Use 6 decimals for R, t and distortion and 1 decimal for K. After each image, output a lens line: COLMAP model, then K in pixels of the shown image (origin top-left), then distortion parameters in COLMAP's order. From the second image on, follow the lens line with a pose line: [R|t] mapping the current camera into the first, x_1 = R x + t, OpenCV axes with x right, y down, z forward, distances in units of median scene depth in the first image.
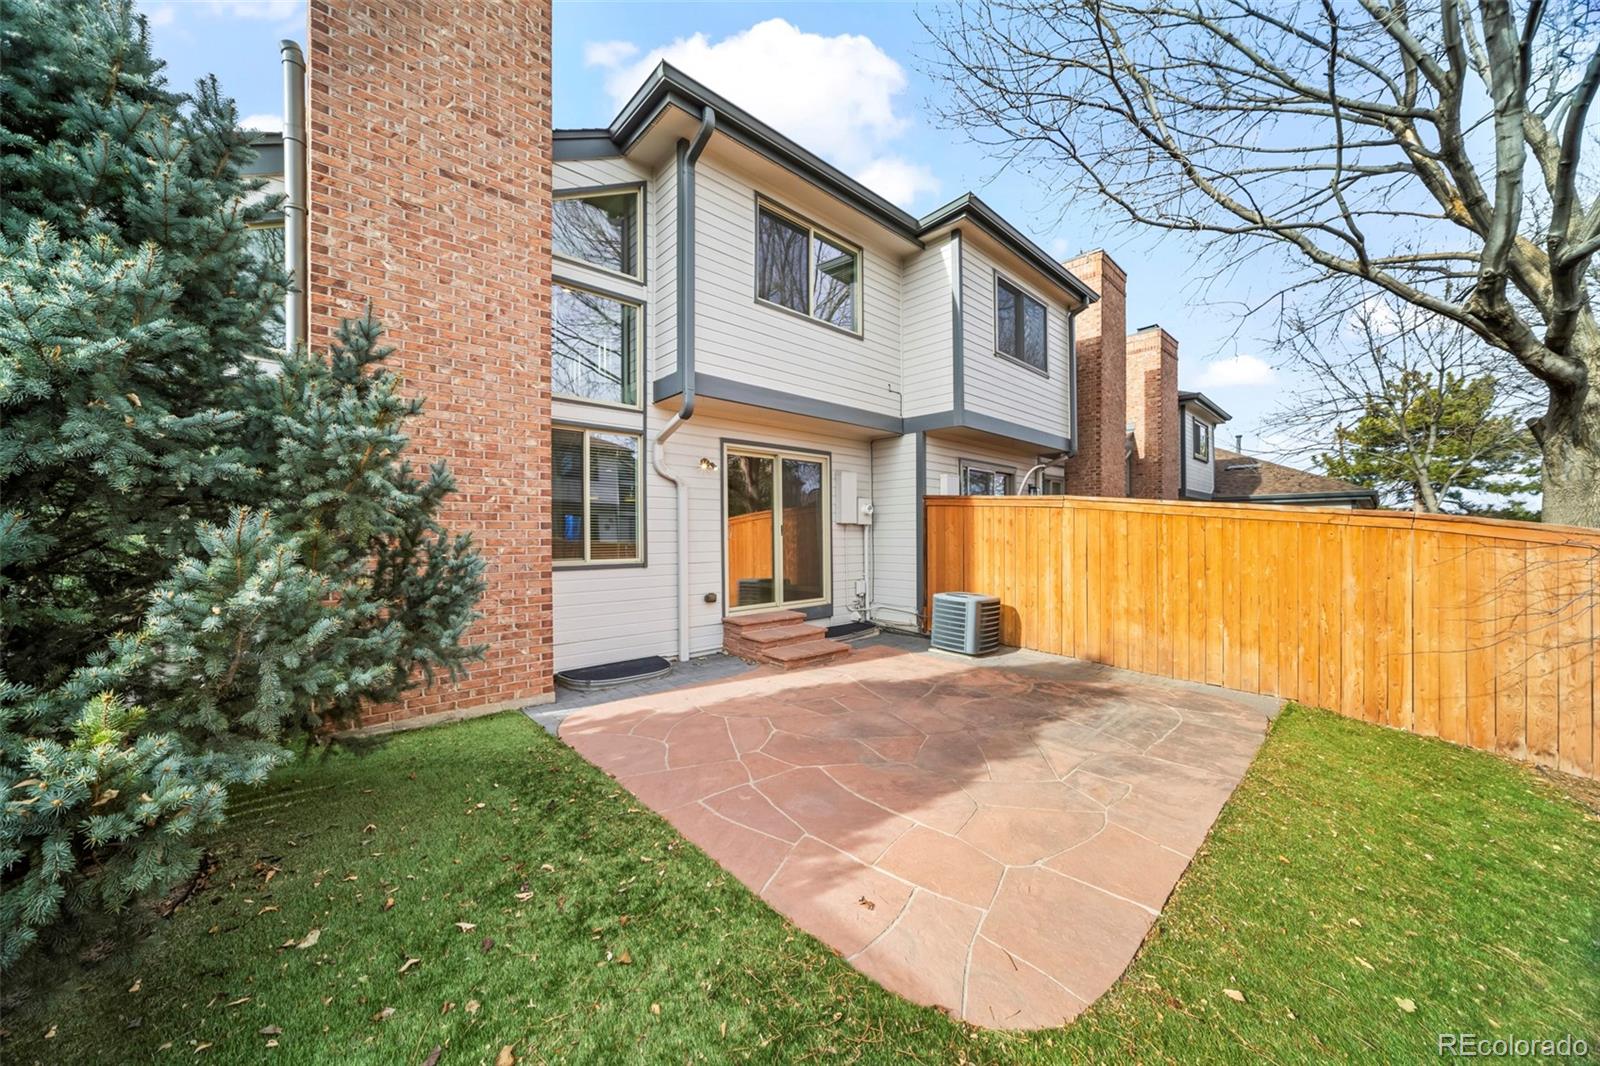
lens RADIAL K [[566.5, 0, 797.5], [0, 566.5, 535.4], [0, 0, 1]] dist [-0.000028, 0.000006]
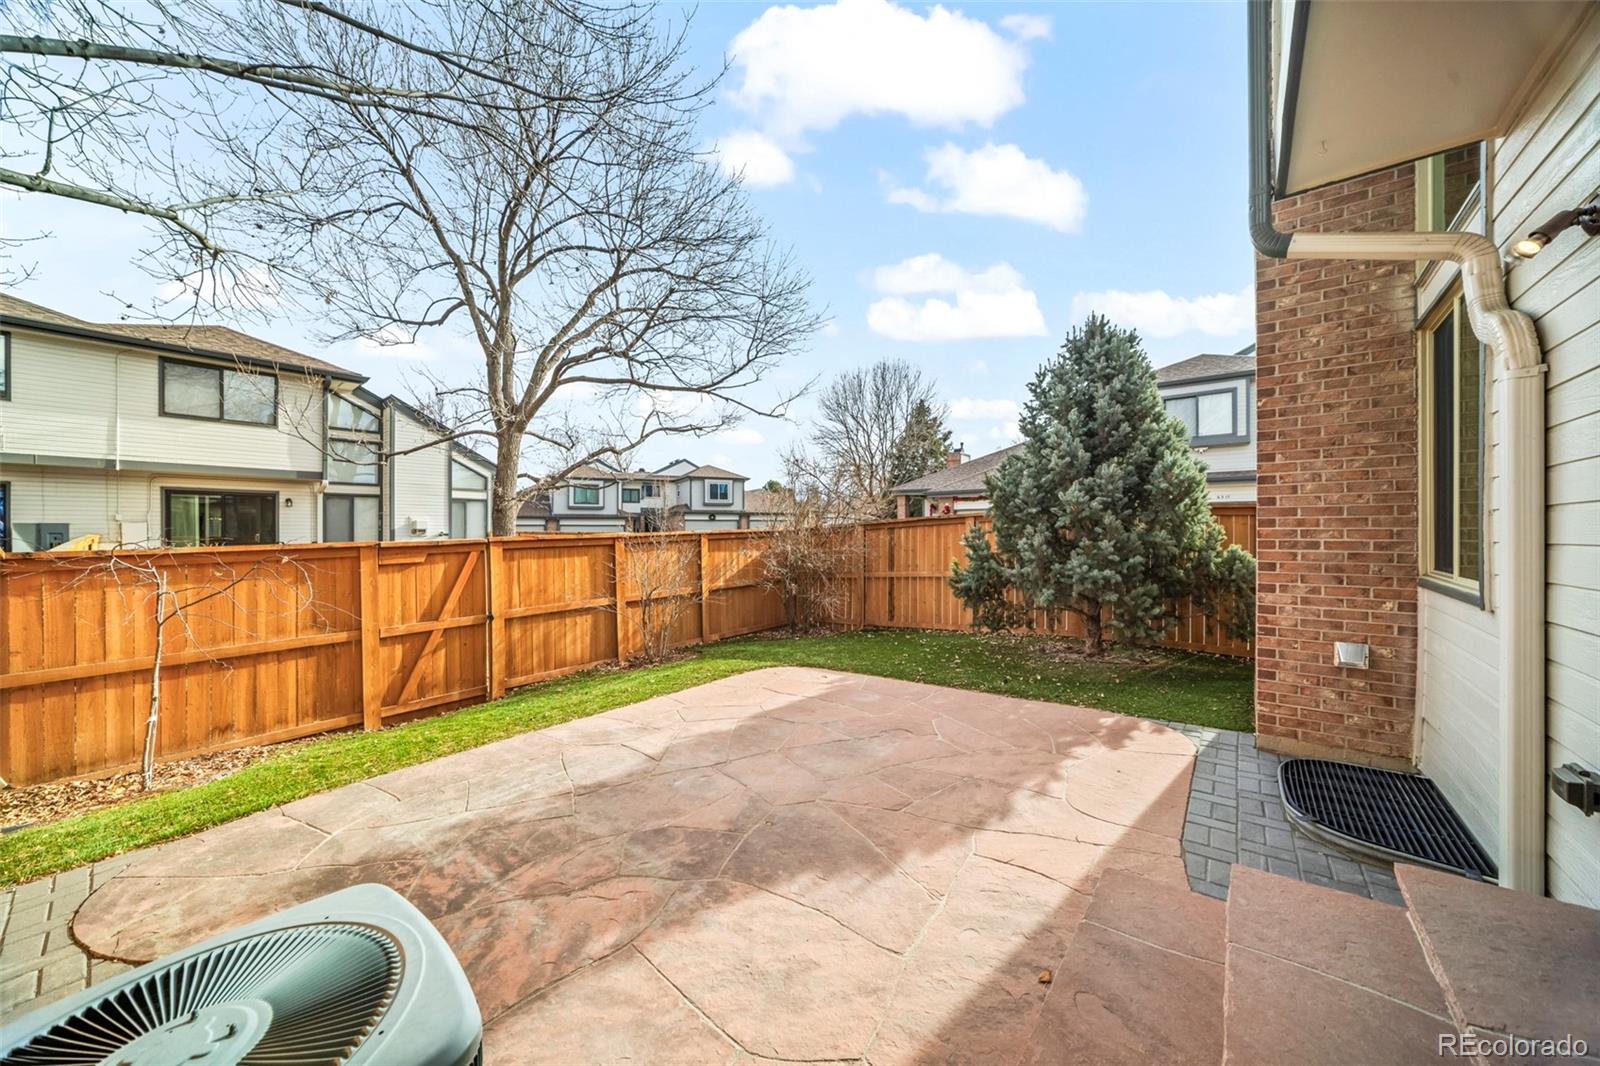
lens RADIAL K [[553.6, 0, 798.8], [0, 553.6, 531.9], [0, 0, 1]] dist [-0.000729, -0.000035]
pose [[-0.989609, 0.005454, -0.143684, 0.287559], [0.005460, 0.999985, 0.000353, 0.002505], [0.143683, -0.000435, -0.989624, 1.699337]]
